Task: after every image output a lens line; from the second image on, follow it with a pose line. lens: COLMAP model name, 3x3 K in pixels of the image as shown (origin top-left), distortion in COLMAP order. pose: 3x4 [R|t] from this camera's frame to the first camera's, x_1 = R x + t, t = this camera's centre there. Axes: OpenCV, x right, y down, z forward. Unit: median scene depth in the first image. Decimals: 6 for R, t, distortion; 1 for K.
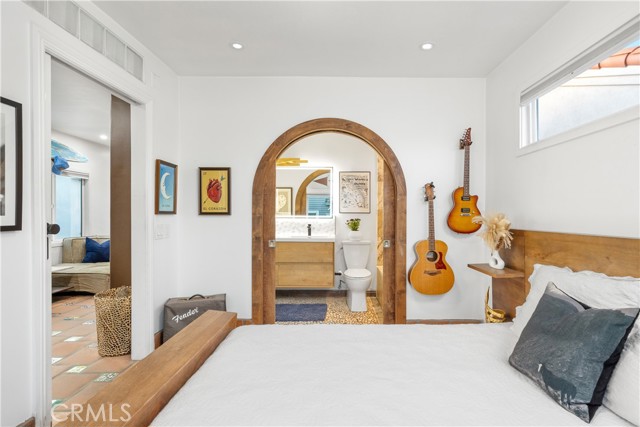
lens RADIAL K [[305.9, 0, 322.8], [0, 305.9, 213.4], [0, 0, 1]] dist [0.000345, 0.000059]
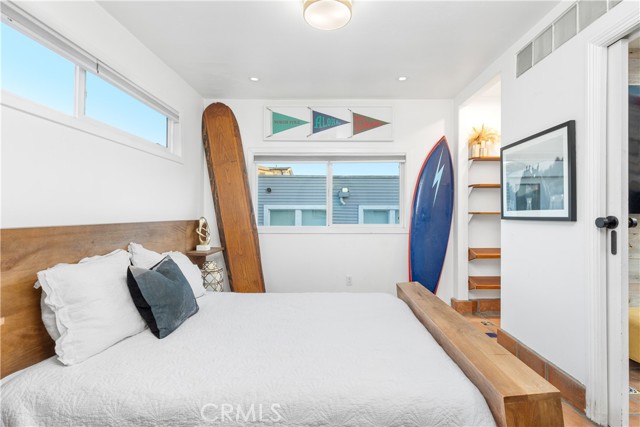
lens RADIAL K [[305.9, 0, 320.5], [0, 305.9, 212.1], [0, 0, 1]] dist [0.000345, 0.000059]
pose [[-0.999781, -0.005846, -0.020083, 0.057604], [-0.005754, 0.999973, -0.004642, 0.025934], [0.020110, -0.004525, -0.999788, 2.095660]]
